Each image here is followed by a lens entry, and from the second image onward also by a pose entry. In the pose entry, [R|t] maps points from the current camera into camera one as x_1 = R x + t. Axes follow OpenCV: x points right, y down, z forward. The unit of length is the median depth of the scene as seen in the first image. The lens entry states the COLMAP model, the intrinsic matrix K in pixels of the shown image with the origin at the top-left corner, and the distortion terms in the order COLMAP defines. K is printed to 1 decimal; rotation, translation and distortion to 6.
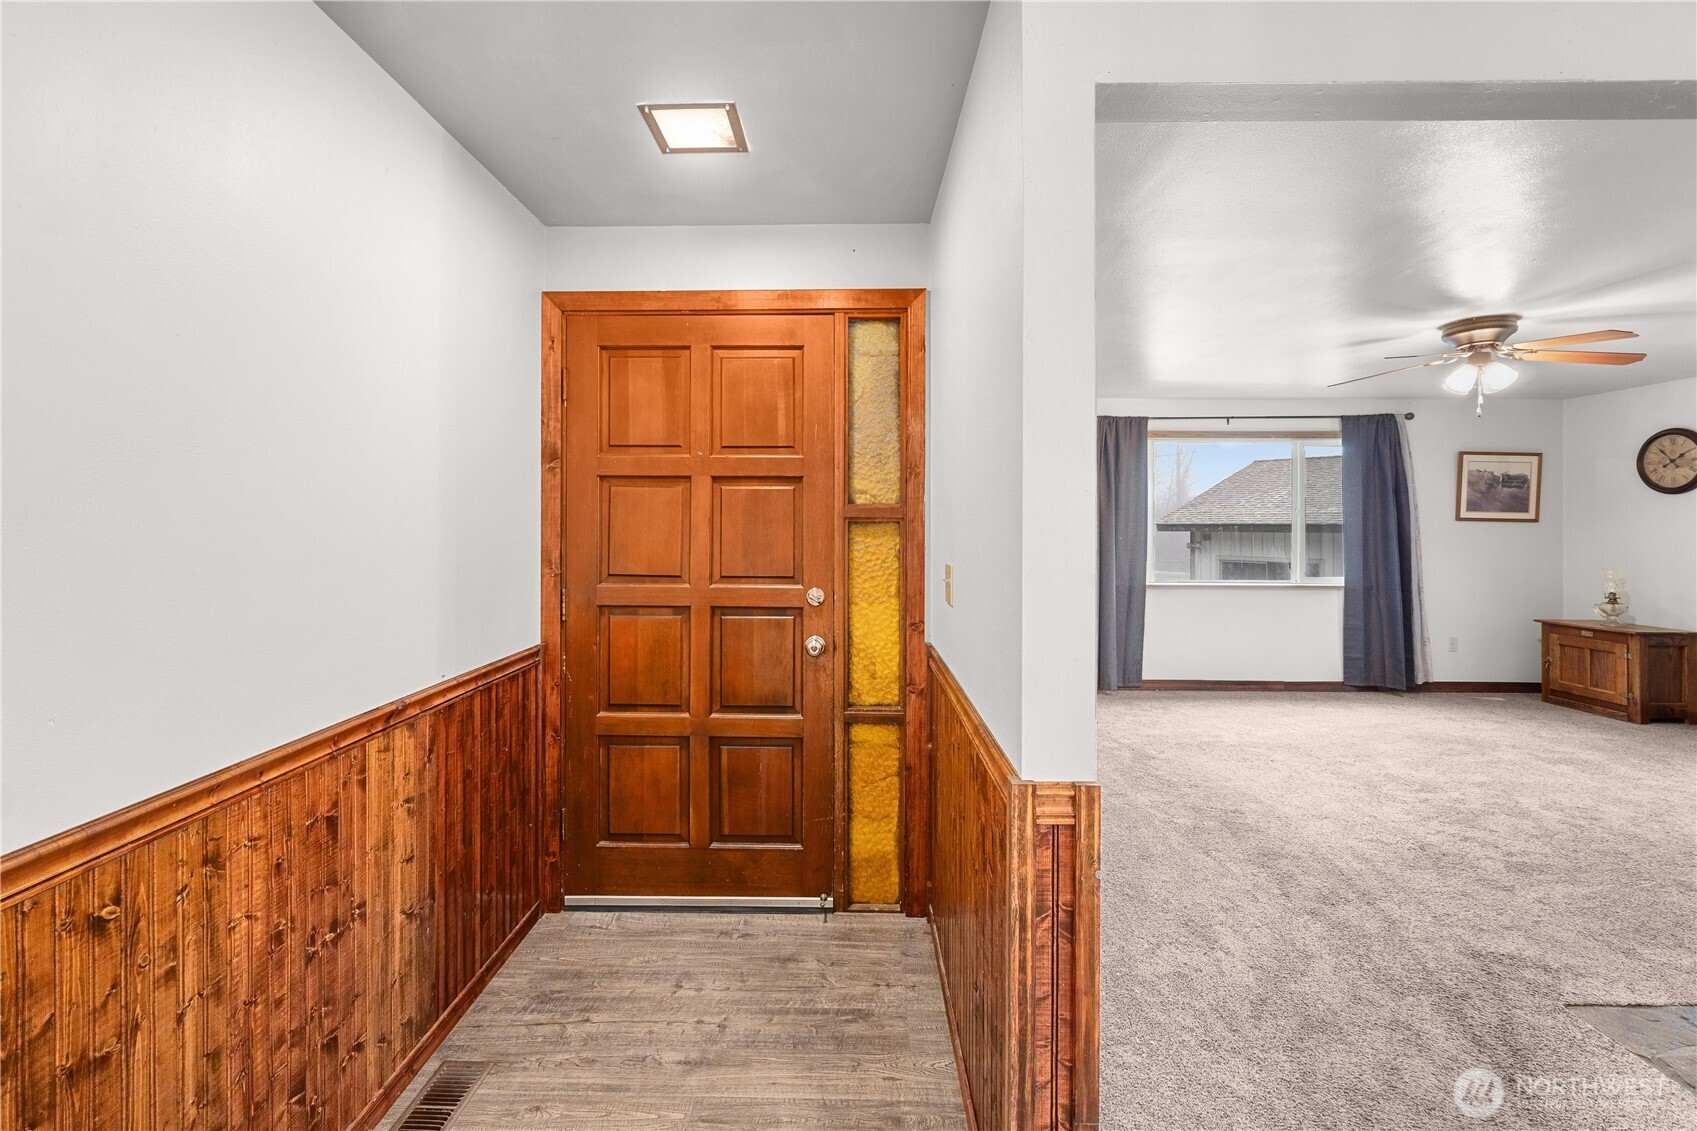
lens RADIAL K [[723.2, 0, 847.2], [0, 723.2, 525.2], [0, 0, 1]] dist [-0.008915, 0.000999]
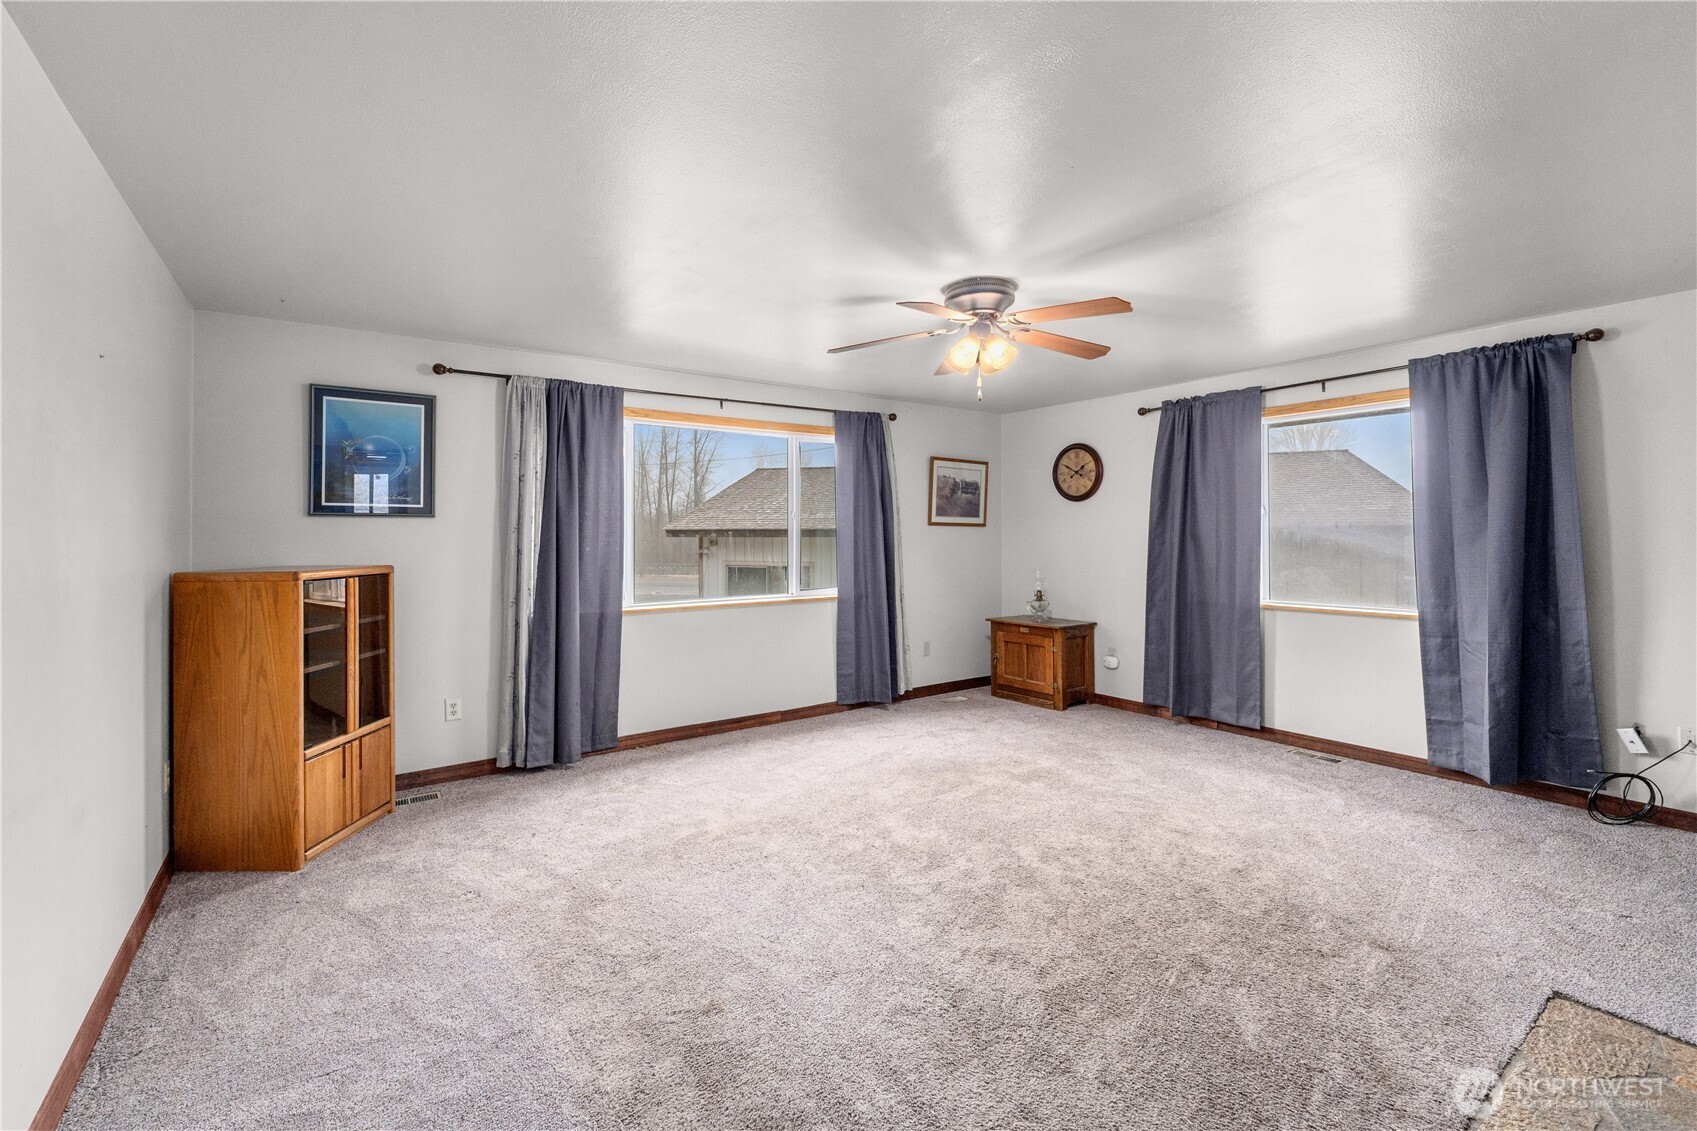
lens RADIAL K [[723.2, 0, 844.5], [0, 723.2, 520.2], [0, 0, 1]] dist [-0.008915, 0.000999]
pose [[0.807748, 0.003210, 0.589519, 0.165077], [0.005315, 0.999905, -0.012727, -0.001190], [-0.589504, 0.013413, 0.807654, 0.266652]]
